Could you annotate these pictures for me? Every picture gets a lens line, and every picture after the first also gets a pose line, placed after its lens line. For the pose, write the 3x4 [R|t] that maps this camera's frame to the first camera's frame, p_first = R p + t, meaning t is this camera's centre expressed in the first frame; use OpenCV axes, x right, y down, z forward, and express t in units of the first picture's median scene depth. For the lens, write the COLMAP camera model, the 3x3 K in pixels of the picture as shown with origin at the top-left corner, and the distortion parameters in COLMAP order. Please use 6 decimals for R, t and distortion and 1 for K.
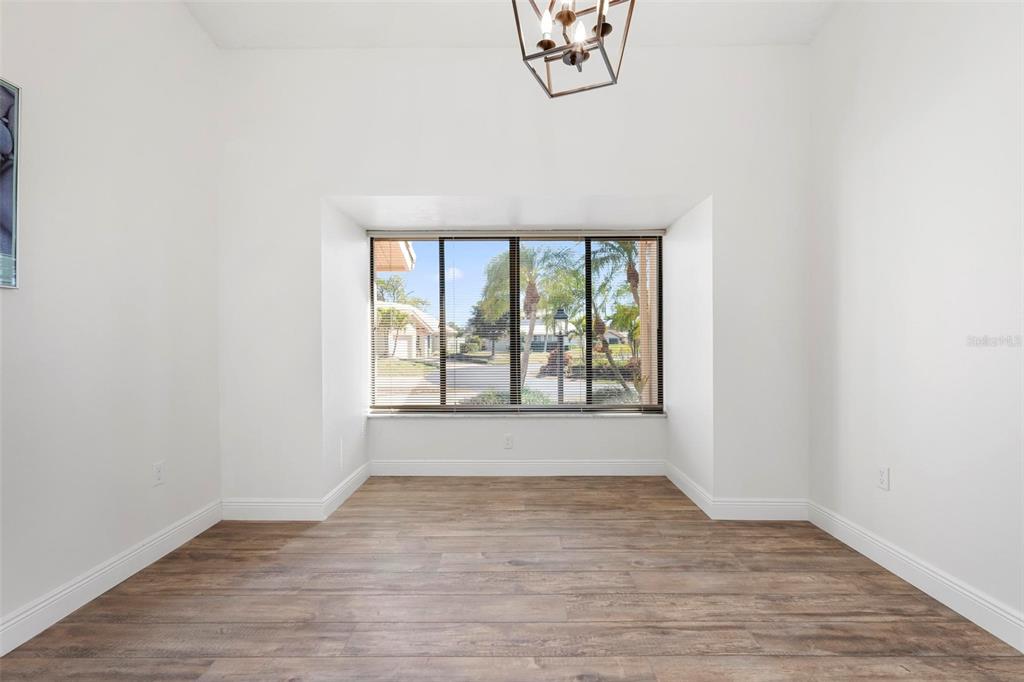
lens RADIAL K [[420.3, 0, 515.2], [0, 420.3, 339.0], [0, 0, 1]] dist [0.006110, 0.000205]
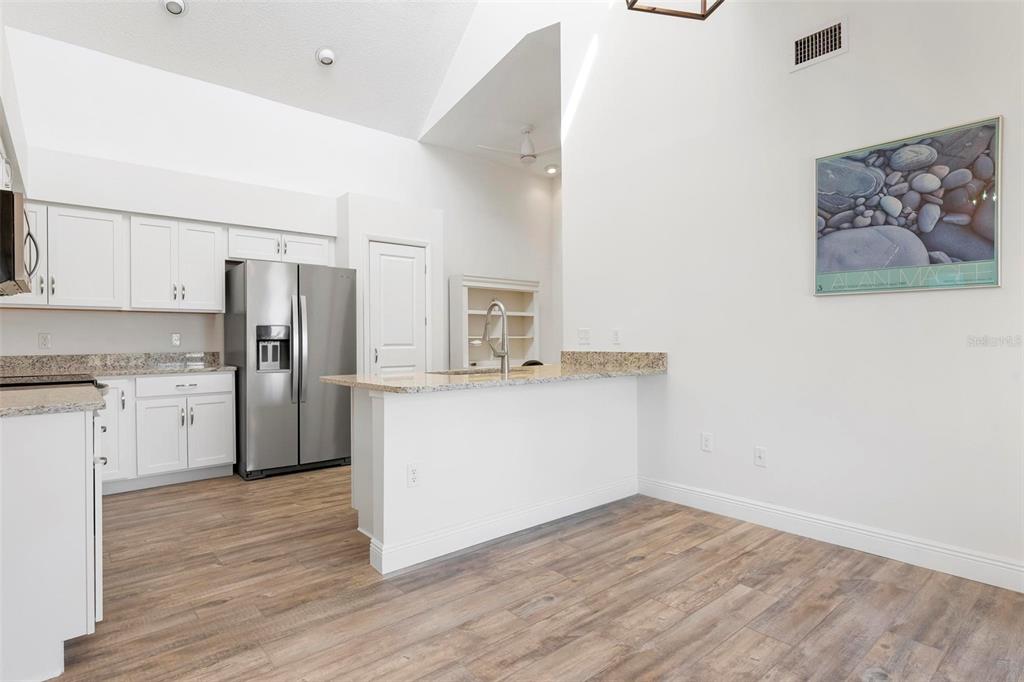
lens RADIAL K [[523.6, 0, 512.0], [0, 523.6, 341.0], [0, 0, 1]] dist [-0.002080, -0.000605]
pose [[-0.755474, 0.008927, -0.655118, 0.414195], [0.009660, 0.999950, 0.002486, 0.008746], [0.655107, -0.004450, -0.755523, 0.611866]]
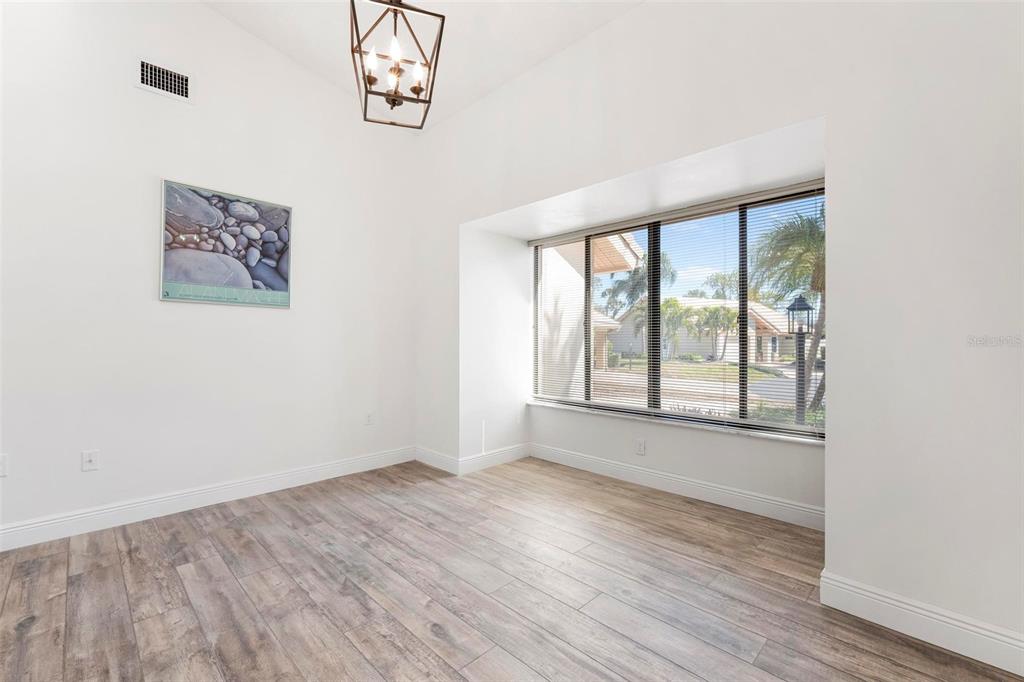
lens RADIAL K [[438.7, 0, 512.0], [0, 438.7, 341.0], [0, 0, 1]] dist [0.001313, 0.000513]
pose [[0.709976, 0.005062, -0.704207, 0.516316], [-0.005090, 0.999985, 0.002056, 0.012698], [0.704207, 0.002125, 0.709991, 0.136334]]
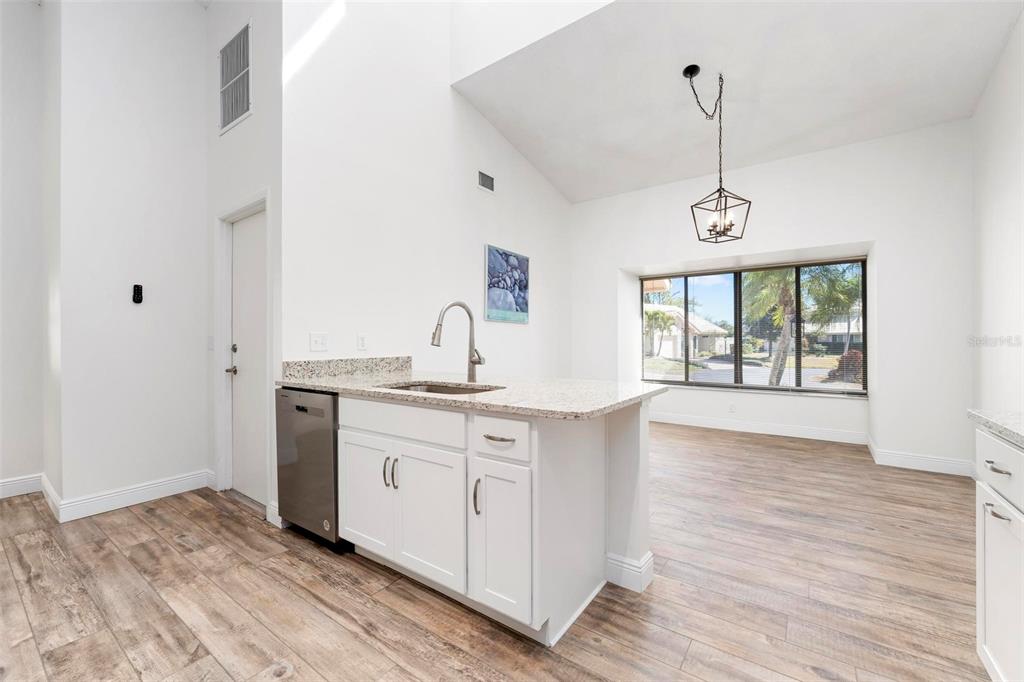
lens RADIAL K [[420.3, 0, 515.2], [0, 420.3, 339.0], [0, 0, 1]] dist [0.006110, 0.000205]
pose [[0.818475, -0.002759, -0.574536, 0.243198], [0.002058, 0.999996, -0.001871, -0.001453], [0.574539, 0.000349, 0.818477, -0.770888]]
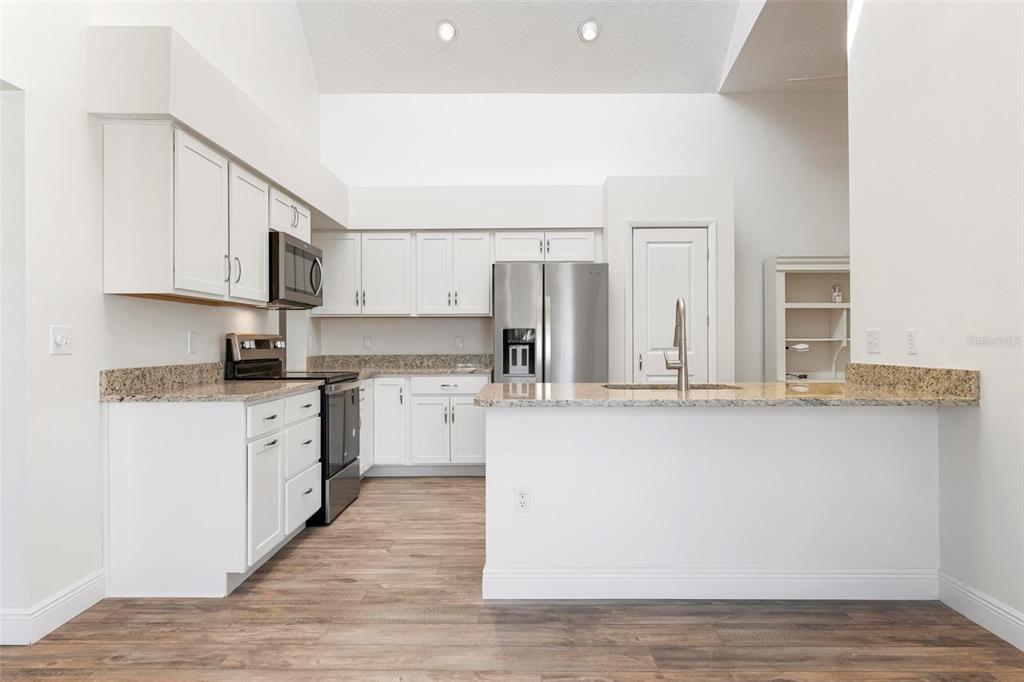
lens RADIAL K [[628.2, 0, 515.2], [0, 628.2, 339.7], [0, 0, 1]] dist [-0.001620, -0.000739]
pose [[-0.999982, 0.005910, -0.001257, -0.002786], [0.005915, 0.999974, -0.004077, 0.000174], [0.001232, -0.004084, -0.999991, 0.772407]]
